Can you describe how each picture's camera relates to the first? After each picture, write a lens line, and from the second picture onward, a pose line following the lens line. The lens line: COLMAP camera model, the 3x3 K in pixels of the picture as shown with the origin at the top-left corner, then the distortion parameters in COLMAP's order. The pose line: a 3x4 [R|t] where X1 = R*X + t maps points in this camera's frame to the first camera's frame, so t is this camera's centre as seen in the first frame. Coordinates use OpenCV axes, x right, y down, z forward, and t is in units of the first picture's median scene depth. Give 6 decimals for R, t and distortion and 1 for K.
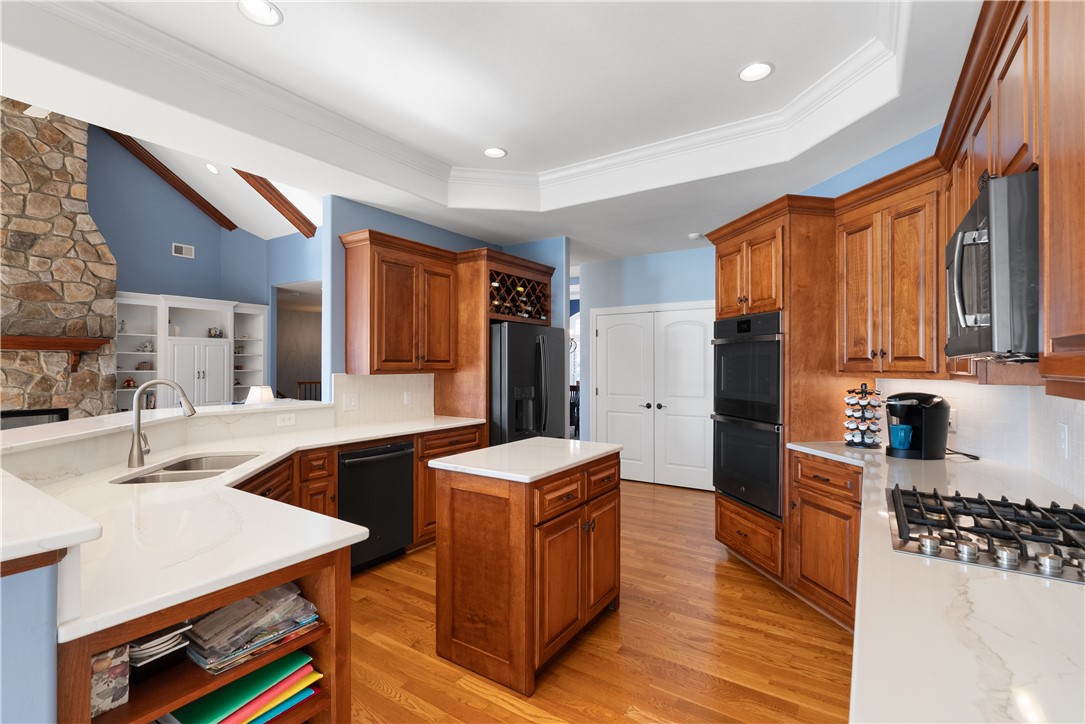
lens RADIAL K [[493.8, 0, 541.7], [0, 493.8, 362.7], [0, 0, 1]] dist [-0.004225, -0.000429]
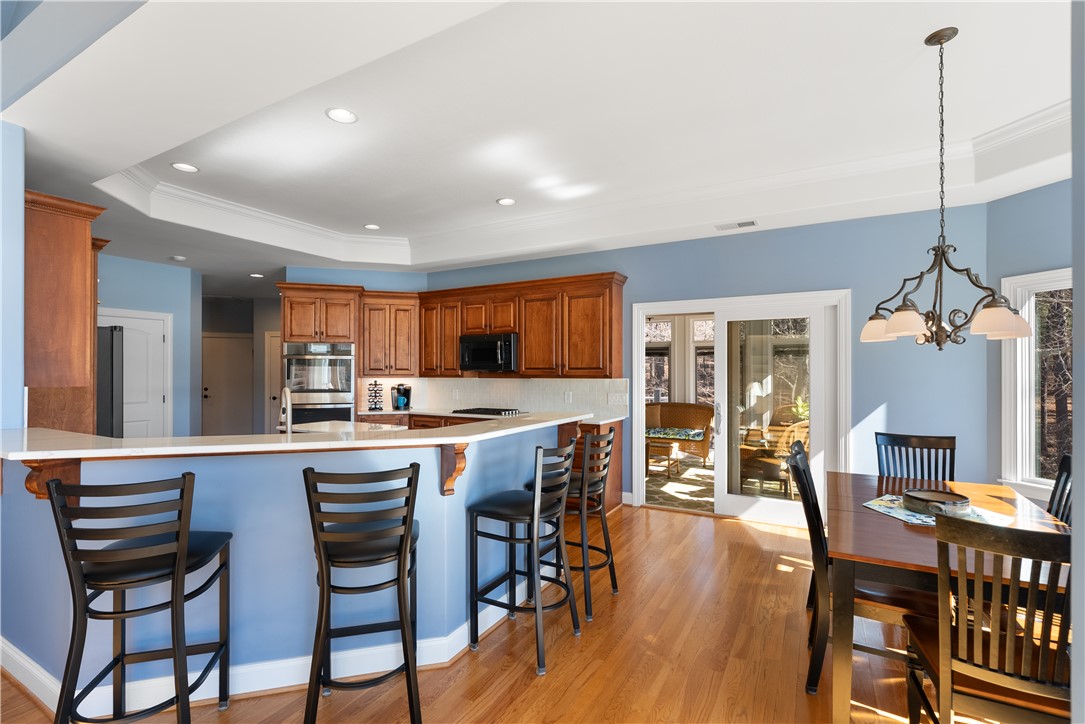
lens RADIAL K [[493.8, 0, 543.7], [0, 493.8, 369.8], [0, 0, 1]] dist [-0.004225, -0.000429]
pose [[-0.065540, 0.002549, 0.997847, -1.625370], [-0.005579, 0.999980, -0.002921, -0.002337], [-0.997834, -0.005758, -0.065524, 0.419566]]
